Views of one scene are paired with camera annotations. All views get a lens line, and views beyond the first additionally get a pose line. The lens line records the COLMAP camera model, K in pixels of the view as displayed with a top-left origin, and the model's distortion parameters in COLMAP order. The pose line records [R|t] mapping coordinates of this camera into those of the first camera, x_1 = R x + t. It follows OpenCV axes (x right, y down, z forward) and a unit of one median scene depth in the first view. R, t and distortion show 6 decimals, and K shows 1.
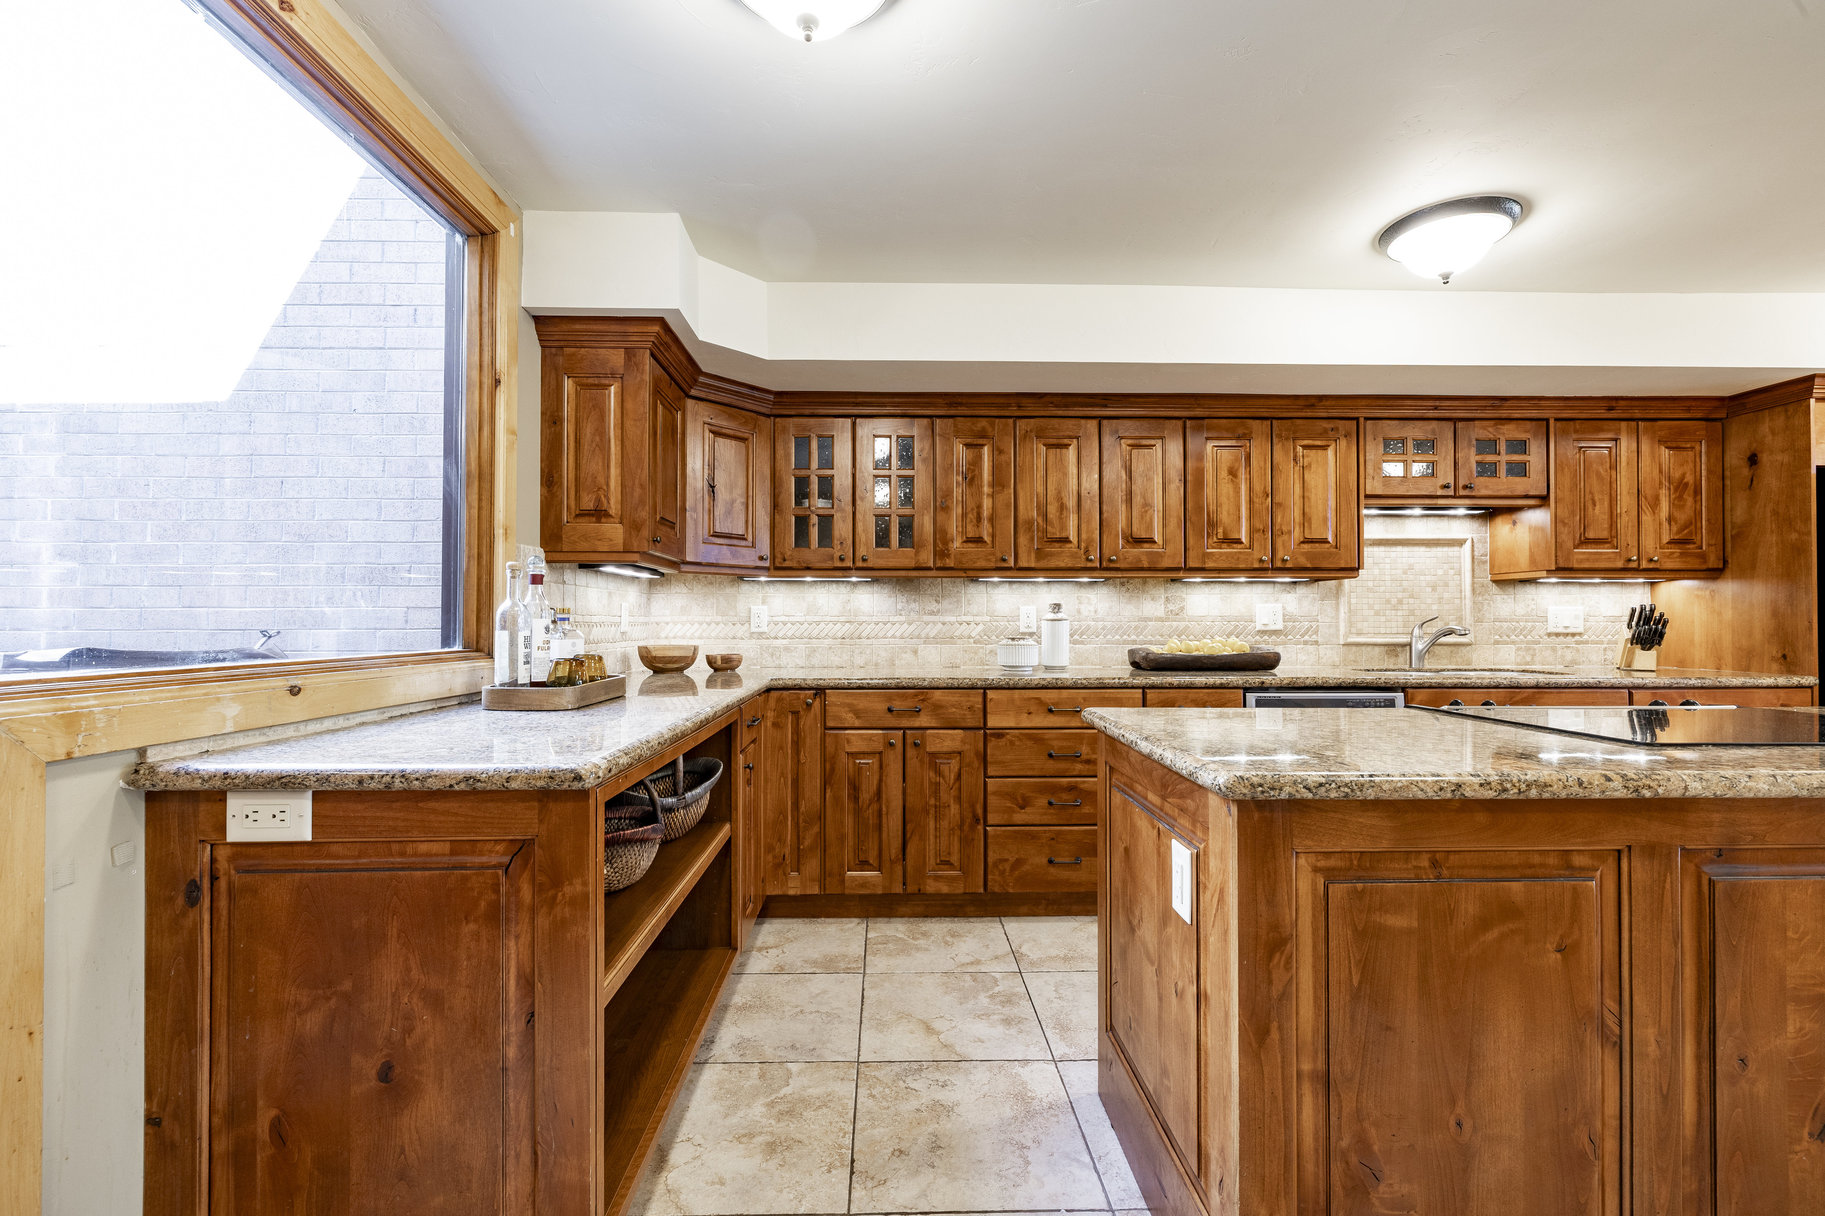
lens RADIAL K [[768.0, 0, 907.9], [0, 768.0, 614.0], [0, 0, 1]] dist [-0.000504, 0.000091]
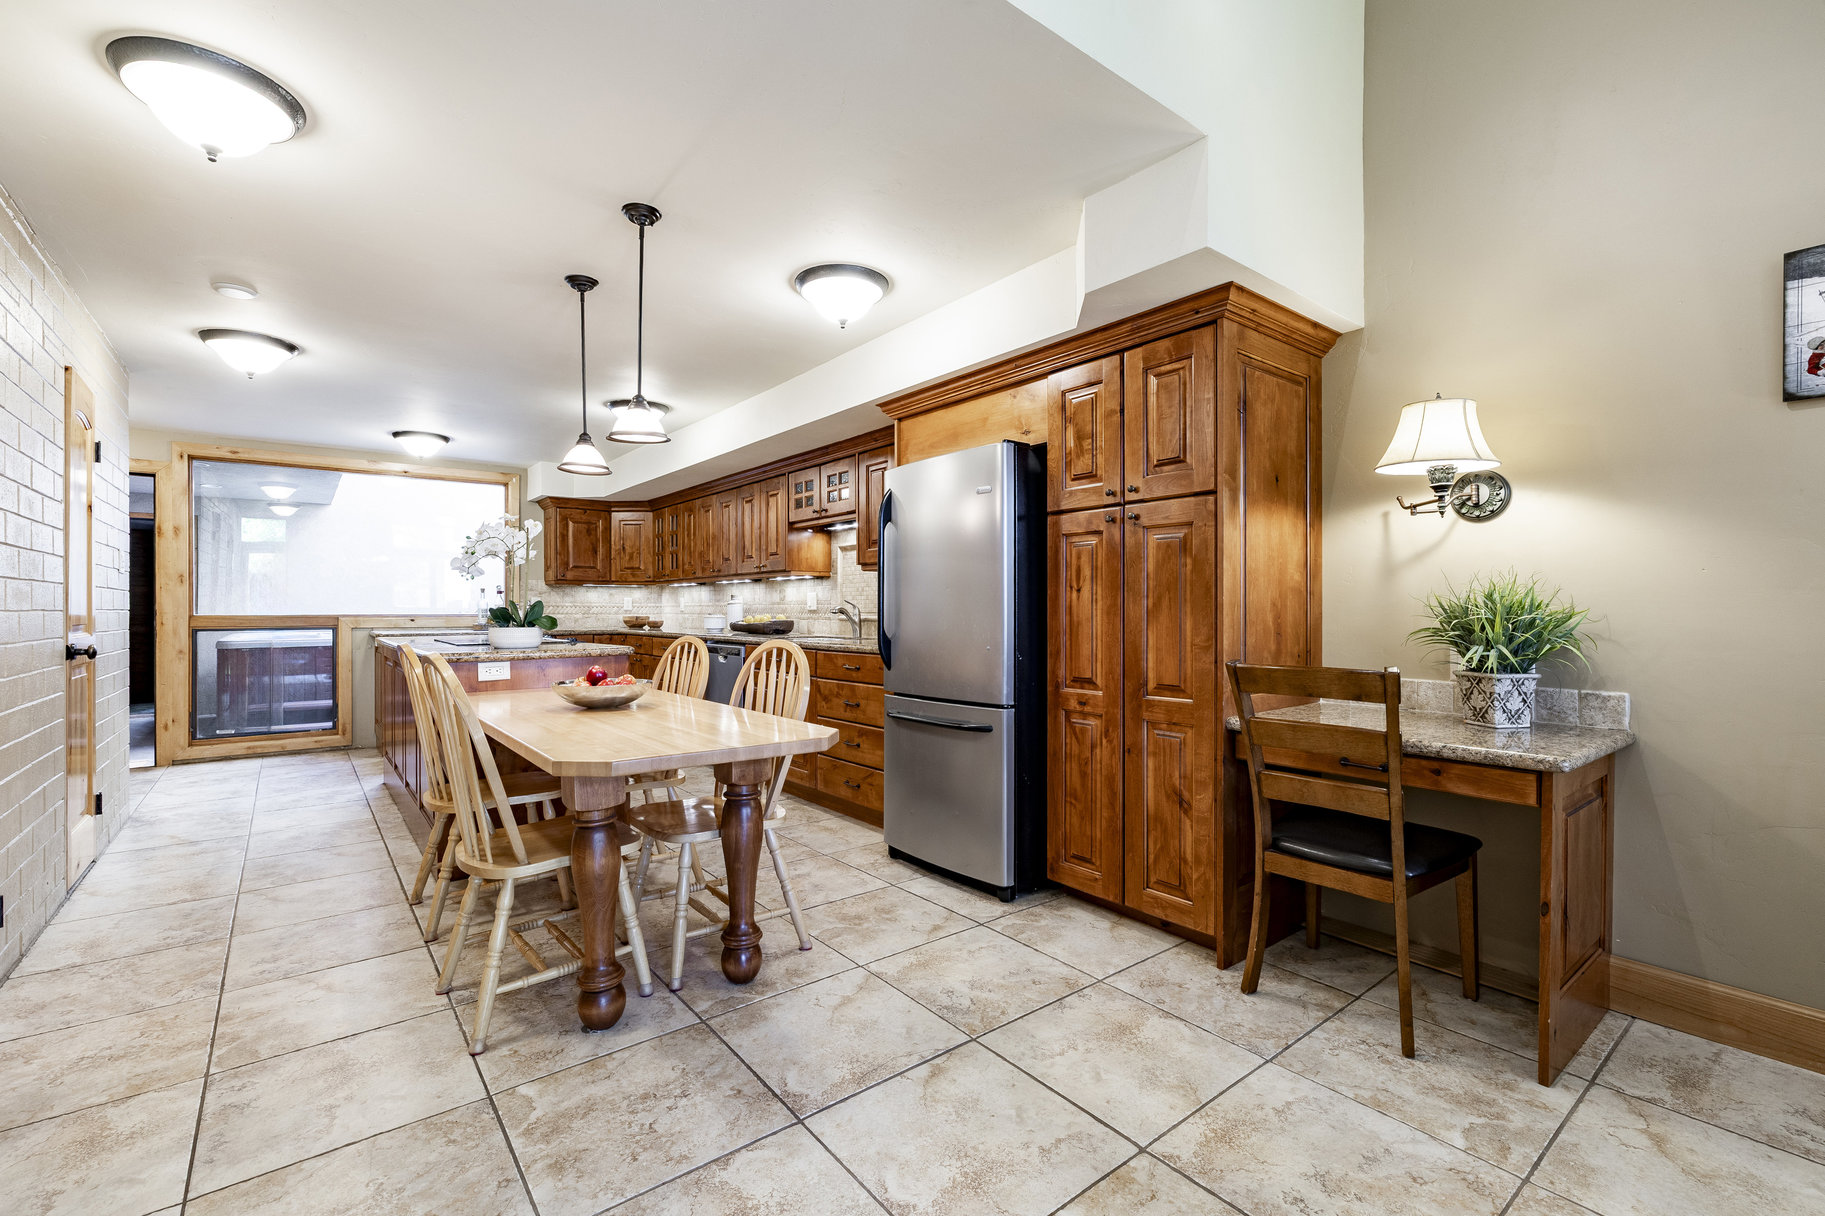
lens RADIAL K [[787.4, 0, 905.5], [0, 787.4, 613.1], [0, 0, 1]] dist [0.001540, -0.000524]
pose [[0.597034, 0.003126, -0.802210, 2.011645], [0.005498, 0.999953, 0.007989, 0.016787], [0.802197, -0.009180, 0.596989, 0.239930]]
